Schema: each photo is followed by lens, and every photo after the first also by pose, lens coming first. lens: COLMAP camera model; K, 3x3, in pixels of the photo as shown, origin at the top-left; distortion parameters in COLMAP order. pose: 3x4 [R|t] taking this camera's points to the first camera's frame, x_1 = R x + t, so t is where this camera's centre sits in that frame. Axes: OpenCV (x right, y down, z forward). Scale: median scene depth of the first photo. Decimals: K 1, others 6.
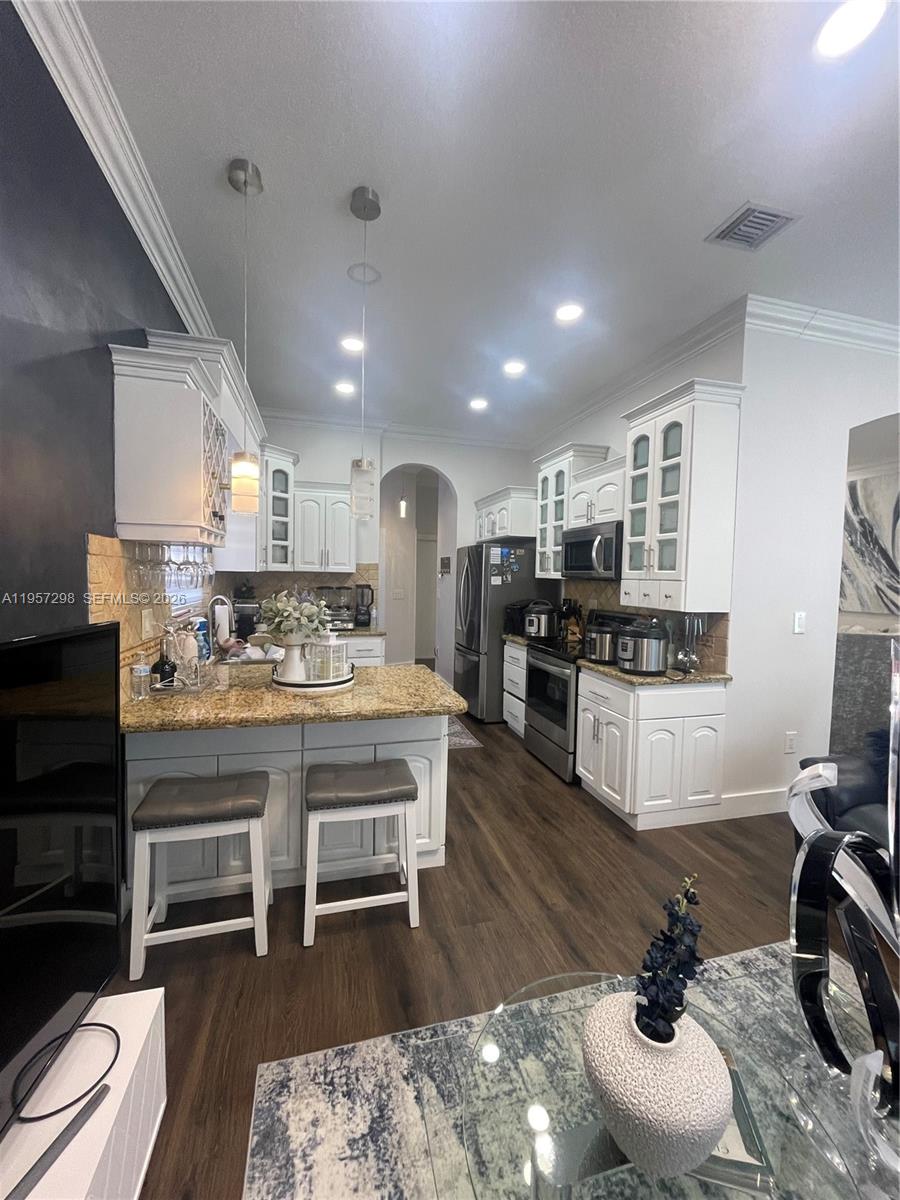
lens RADIAL K [[489.7, 0, 450.0], [0, 489.7, 600.0], [0, 0, 1]] dist [0.001699, 0.000077]
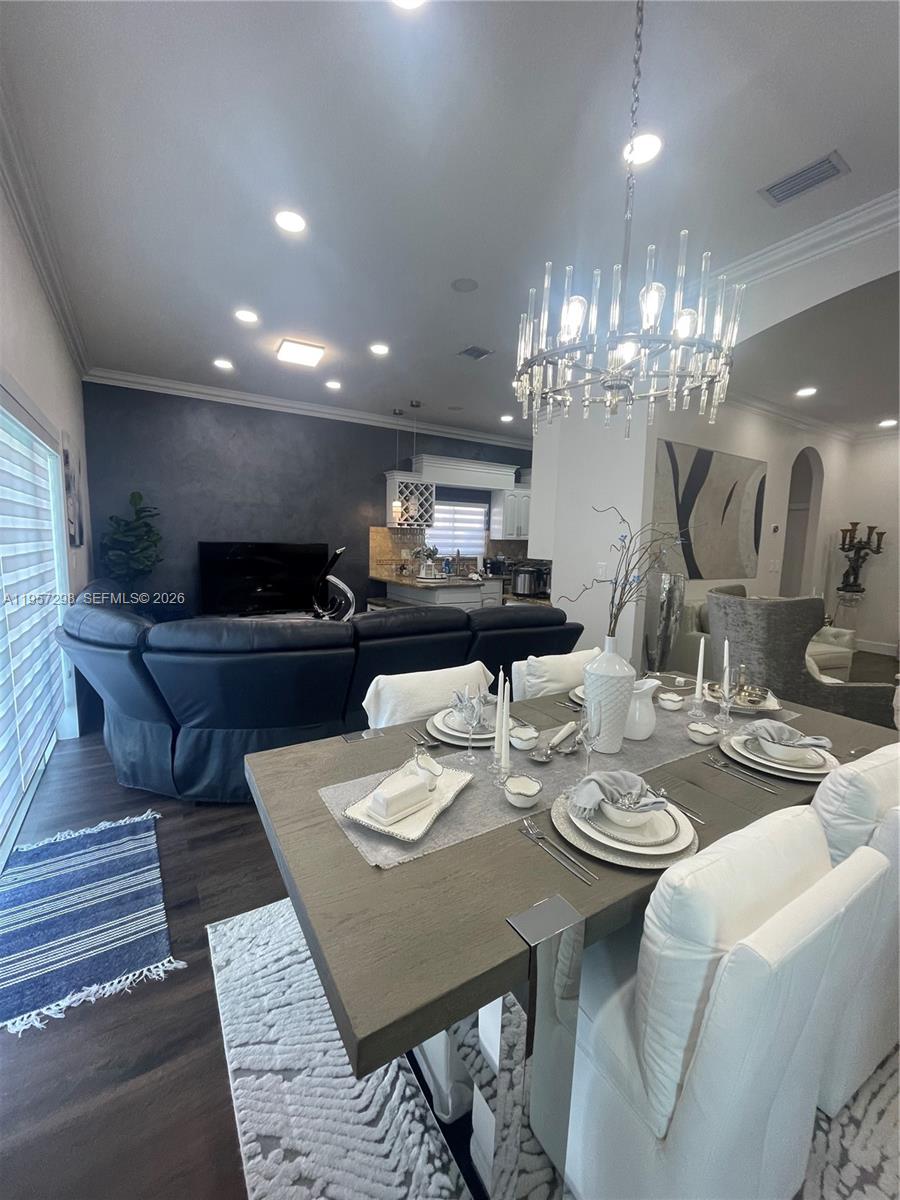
lens RADIAL K [[489.7, 0, 450.0], [0, 489.7, 600.0], [0, 0, 1]] dist [0.001699, 0.000077]
pose [[0.306460, 0.101329, -0.946475, 3.412156], [-0.069065, 0.994064, 0.084061, 0.078045], [0.949375, 0.039607, 0.311639, 0.445864]]
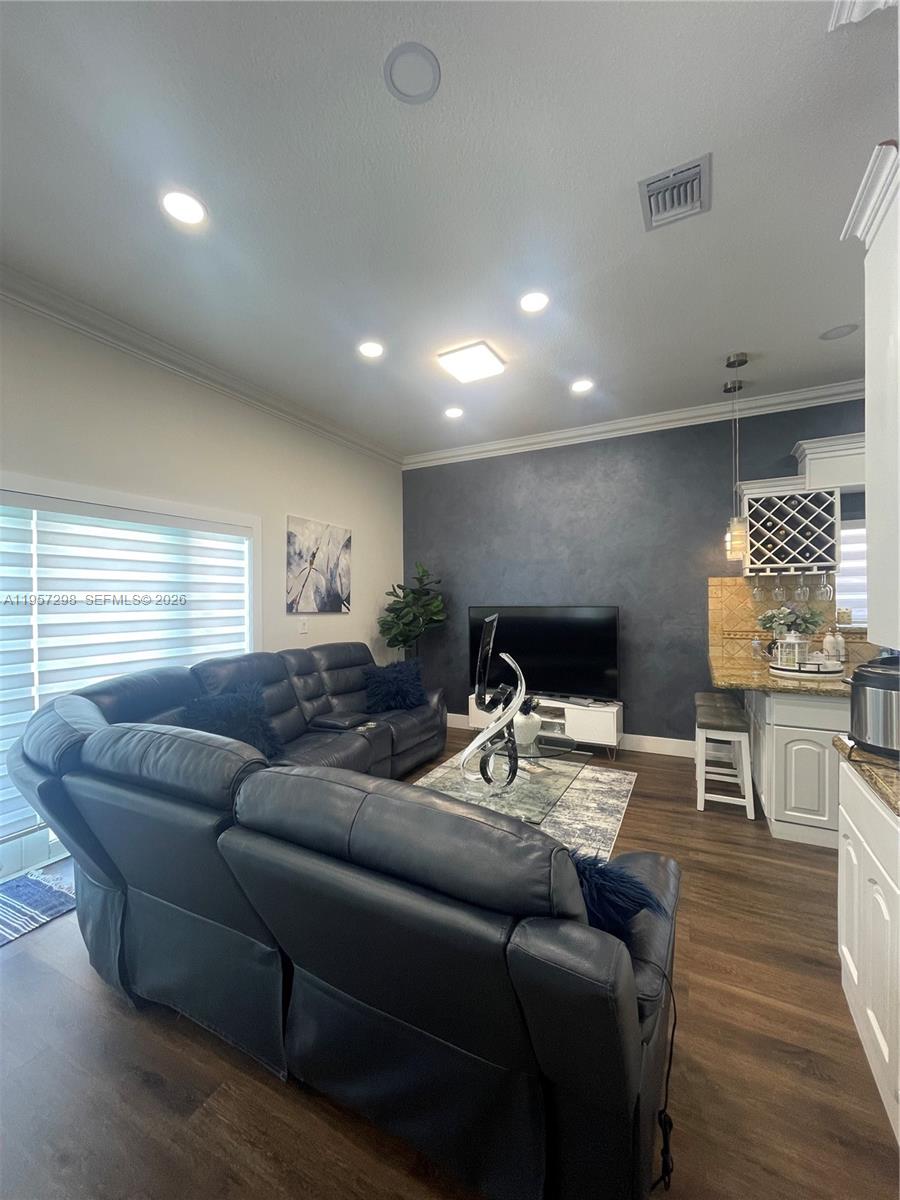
lens RADIAL K [[489.7, 0, 450.0], [0, 489.7, 600.0], [0, 0, 1]] dist [0.001699, 0.000077]
pose [[-0.672383, -0.011637, -0.740112, 2.097098], [-0.042878, 0.998810, 0.023249, -0.026877], [0.738960, 0.047367, -0.672082, 1.808875]]
